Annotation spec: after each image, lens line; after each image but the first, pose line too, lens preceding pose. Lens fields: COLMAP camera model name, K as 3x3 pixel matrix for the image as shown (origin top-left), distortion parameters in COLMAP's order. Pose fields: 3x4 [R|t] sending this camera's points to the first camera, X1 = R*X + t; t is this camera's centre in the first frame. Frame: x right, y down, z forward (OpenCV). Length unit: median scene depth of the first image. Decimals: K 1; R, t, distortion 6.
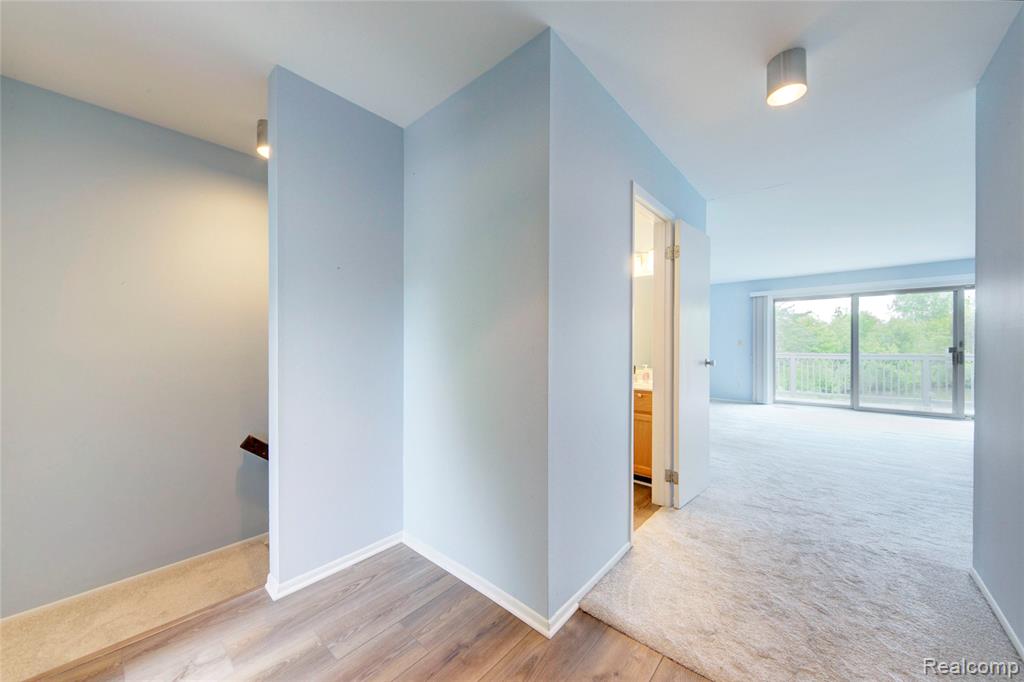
lens RADIAL K [[354.4, 0, 520.8], [0, 354.4, 346.4], [0, 0, 1]] dist [-0.001556, -0.000286]
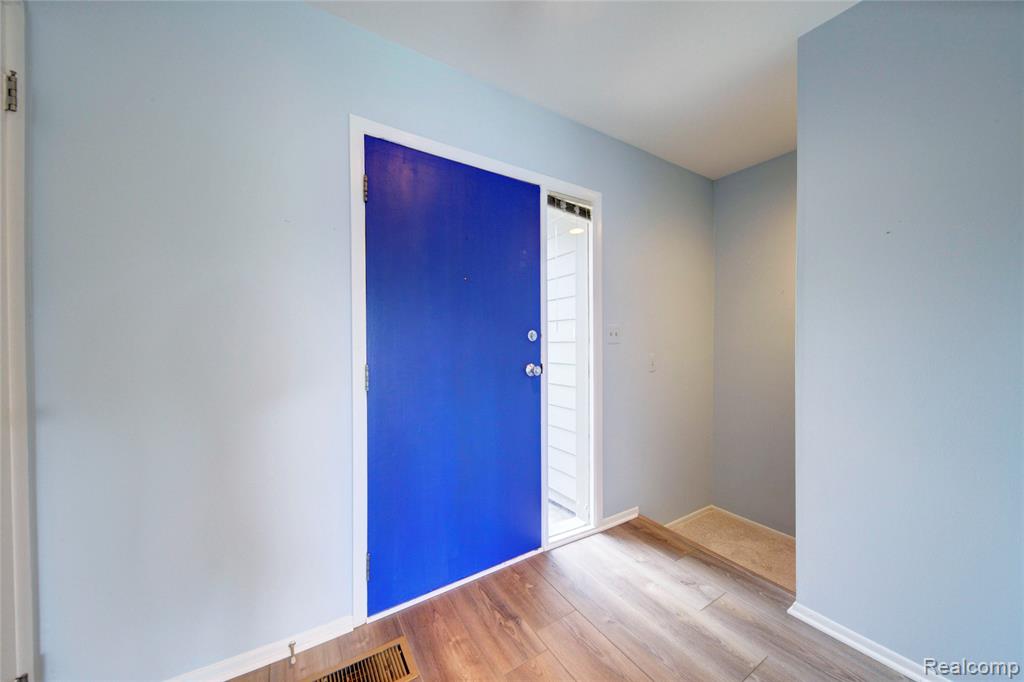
lens RADIAL K [[354.4, 0, 509.8], [0, 354.4, 346.4], [0, 0, 1]] dist [-0.001556, -0.000286]
pose [[-0.294581, 0.004322, -0.955617, 0.460644], [-0.000781, 0.999988, 0.004764, 0.001531], [0.955626, 0.002149, -0.294574, 0.612331]]
